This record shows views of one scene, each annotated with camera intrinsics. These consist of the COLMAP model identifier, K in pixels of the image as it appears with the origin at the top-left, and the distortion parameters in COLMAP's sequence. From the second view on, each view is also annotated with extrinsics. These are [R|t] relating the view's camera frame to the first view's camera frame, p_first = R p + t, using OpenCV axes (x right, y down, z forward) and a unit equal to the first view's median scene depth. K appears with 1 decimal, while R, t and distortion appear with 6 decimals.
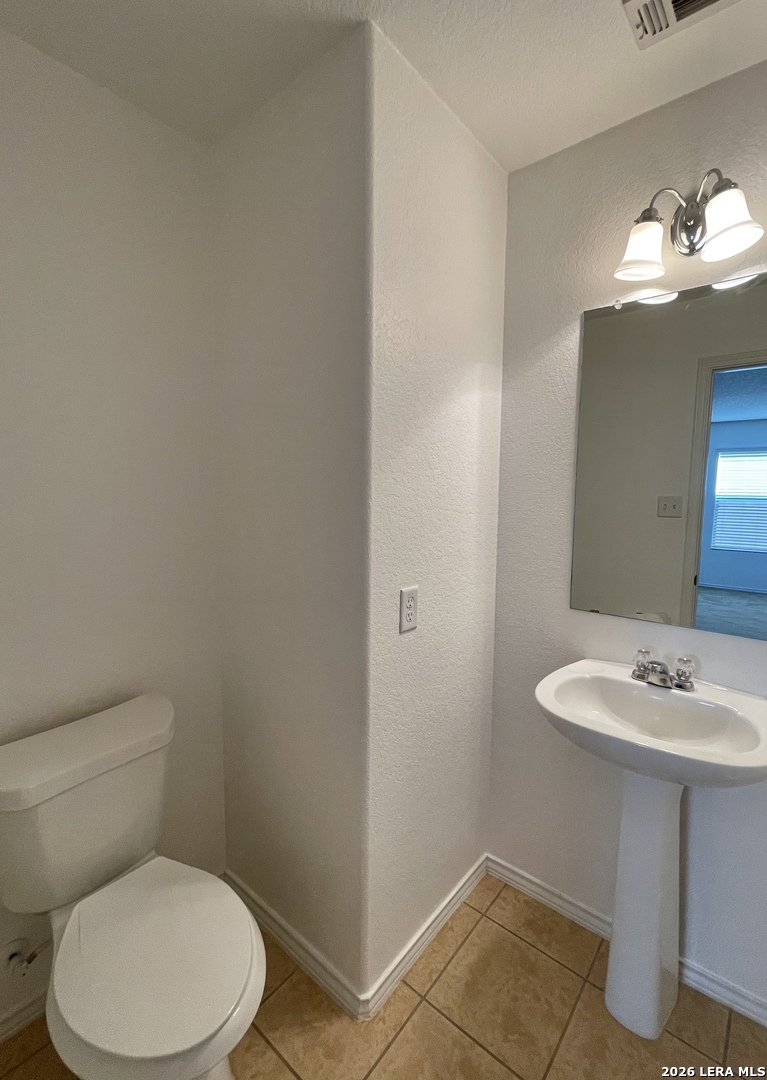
lens RADIAL K [[496.2, 0, 390.7], [0, 496.2, 540.2], [0, 0, 1]] dist [-0.004606, -0.000085]
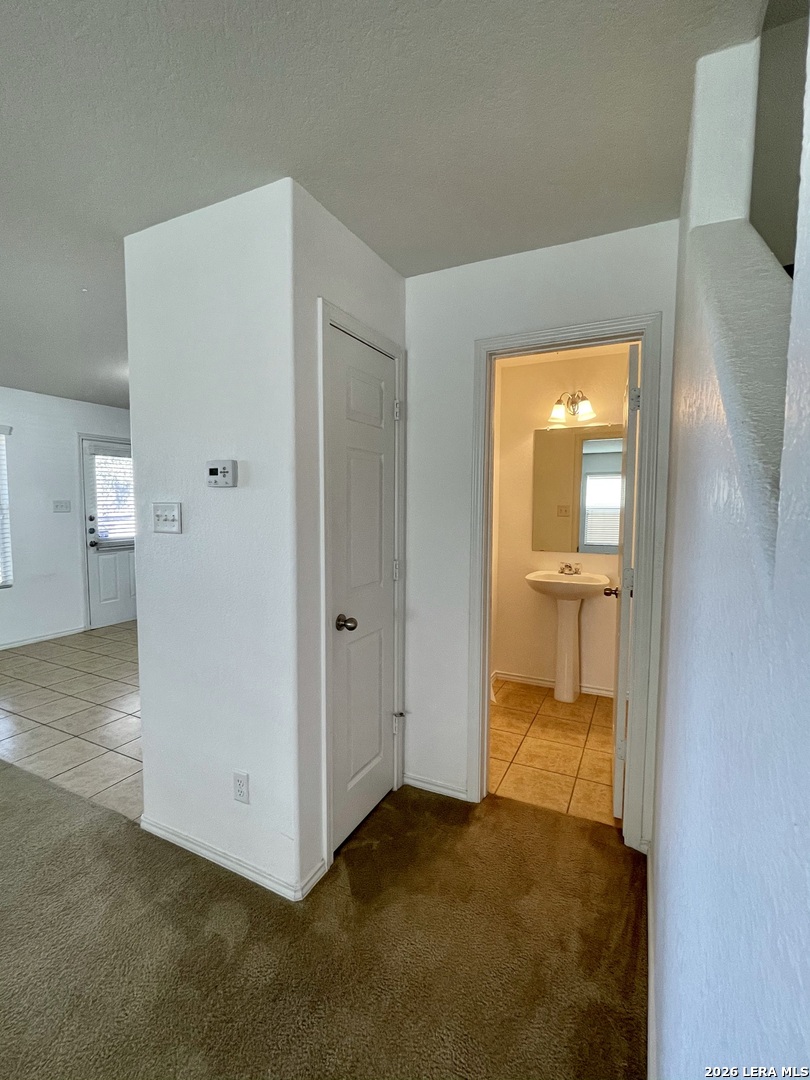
lens RADIAL K [[479.3, 0, 404.7], [0, 479.3, 534.9], [0, 0, 1]] dist [-0.001573, -0.000228]
pose [[0.976837, -0.017660, 0.213257, -0.817878], [0.025060, 0.999172, -0.032046, 0.134928], [-0.212514, 0.036648, 0.976471, -1.262911]]
